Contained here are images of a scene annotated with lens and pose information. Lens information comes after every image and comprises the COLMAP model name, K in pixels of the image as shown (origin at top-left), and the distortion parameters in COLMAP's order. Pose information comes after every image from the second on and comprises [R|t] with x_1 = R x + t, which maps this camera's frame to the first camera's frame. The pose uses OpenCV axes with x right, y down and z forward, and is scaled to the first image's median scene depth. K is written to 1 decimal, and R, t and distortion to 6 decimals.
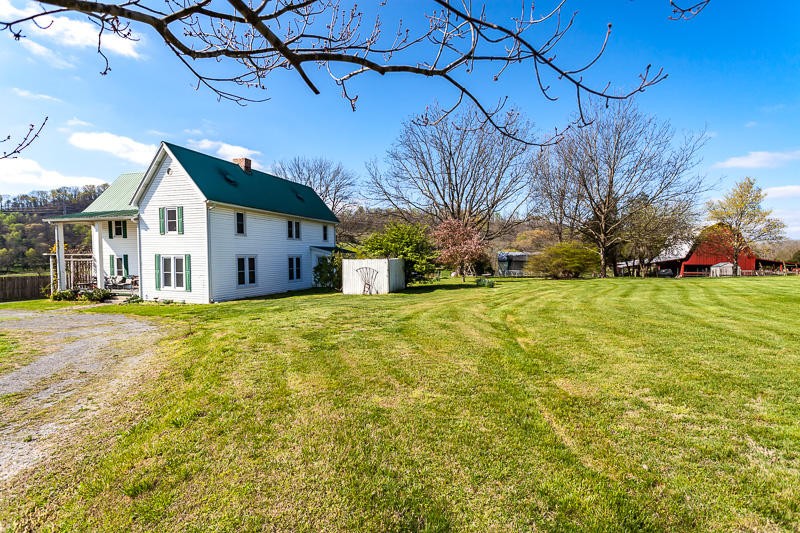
lens RADIAL K [[383.5, 0, 400.2], [0, 383.5, 269.0], [0, 0, 1]] dist [0.006125, 0.000869]
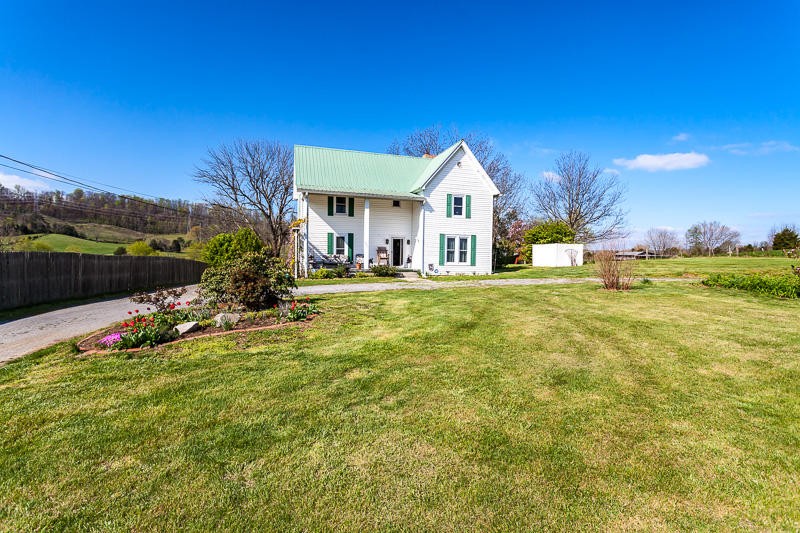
lens RADIAL K [[383.5, 0, 400.0], [0, 383.5, 264.2], [0, 0, 1]] dist [0.006125, 0.000869]
pose [[0.793169, 0.005563, 0.608976, -1.422781], [0.008059, 0.999775, -0.019629, 0.072982], [-0.608948, 0.020477, 0.792946, 0.174014]]
